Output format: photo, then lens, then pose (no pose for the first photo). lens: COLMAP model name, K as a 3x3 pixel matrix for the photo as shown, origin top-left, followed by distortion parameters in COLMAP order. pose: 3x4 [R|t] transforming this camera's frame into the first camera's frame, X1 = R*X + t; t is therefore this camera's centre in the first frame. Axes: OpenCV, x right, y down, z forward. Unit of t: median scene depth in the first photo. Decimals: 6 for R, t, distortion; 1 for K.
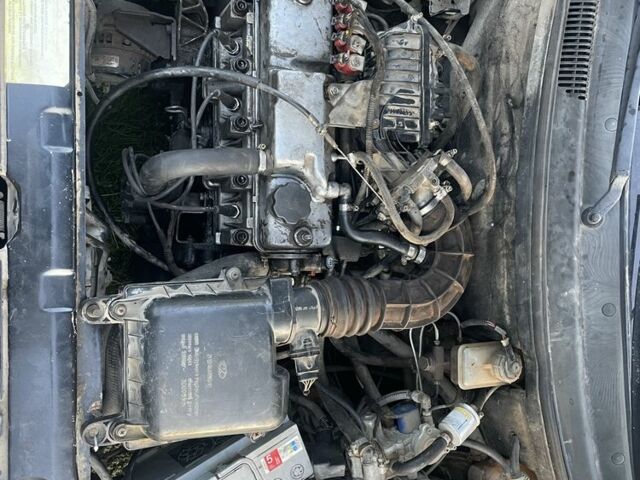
lens RADIAL K [[654.6, 0, 320.0], [0, 654.6, 240.0], [0, 0, 1]] dist [0.081952, -0.012505]
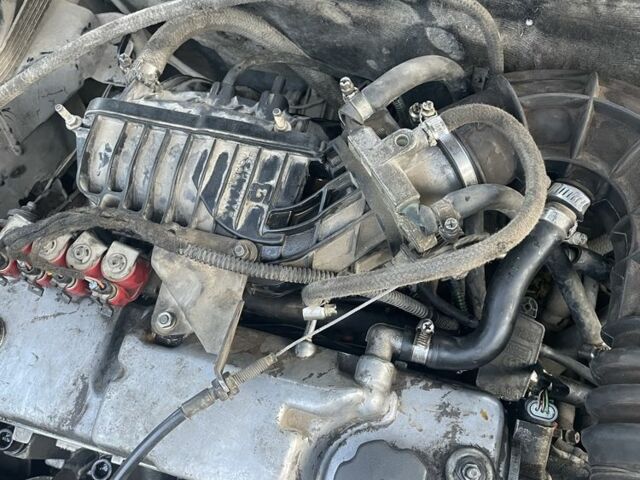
lens RADIAL K [[654.6, 0, 320.0], [0, 654.6, 240.0], [0, 0, 1]] dist [0.081952, -0.012505]
pose [[0.195993, -0.978446, -0.065045, 0.127049], [0.956673, 0.205353, -0.206416, -0.039028], [0.215324, -0.021770, 0.976300, 0.565522]]
